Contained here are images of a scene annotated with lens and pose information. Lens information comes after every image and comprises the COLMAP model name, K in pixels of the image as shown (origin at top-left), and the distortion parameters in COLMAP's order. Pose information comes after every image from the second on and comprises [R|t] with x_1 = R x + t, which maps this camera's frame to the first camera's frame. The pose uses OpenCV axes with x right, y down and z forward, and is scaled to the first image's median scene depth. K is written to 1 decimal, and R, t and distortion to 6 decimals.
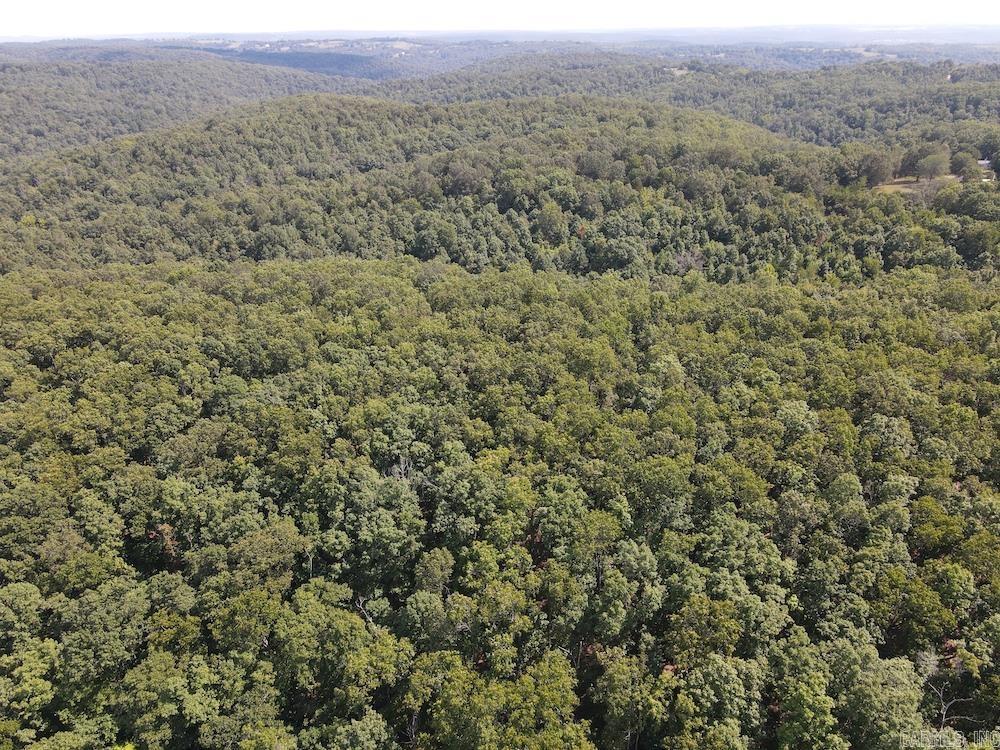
lens RADIAL K [[731.6, 0, 493.9], [0, 731.6, 371.8], [0, 0, 1]] dist [0.001283, 0.016331]
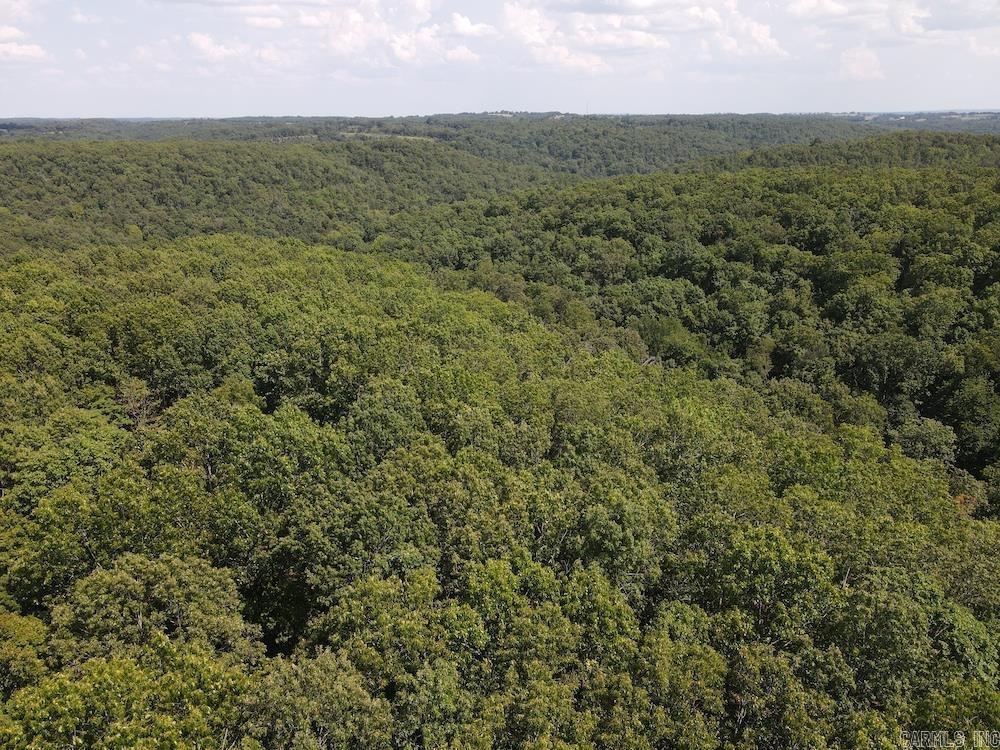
lens RADIAL K [[731.6, 0, 499.9], [0, 731.6, 375.6], [0, 0, 1]] dist [0.001283, 0.016331]
pose [[0.725414, 0.240187, -0.645047, 0.070538], [-0.297780, 0.954414, 0.020501, 0.101929], [0.620566, 0.177210, 0.763868, -0.118411]]
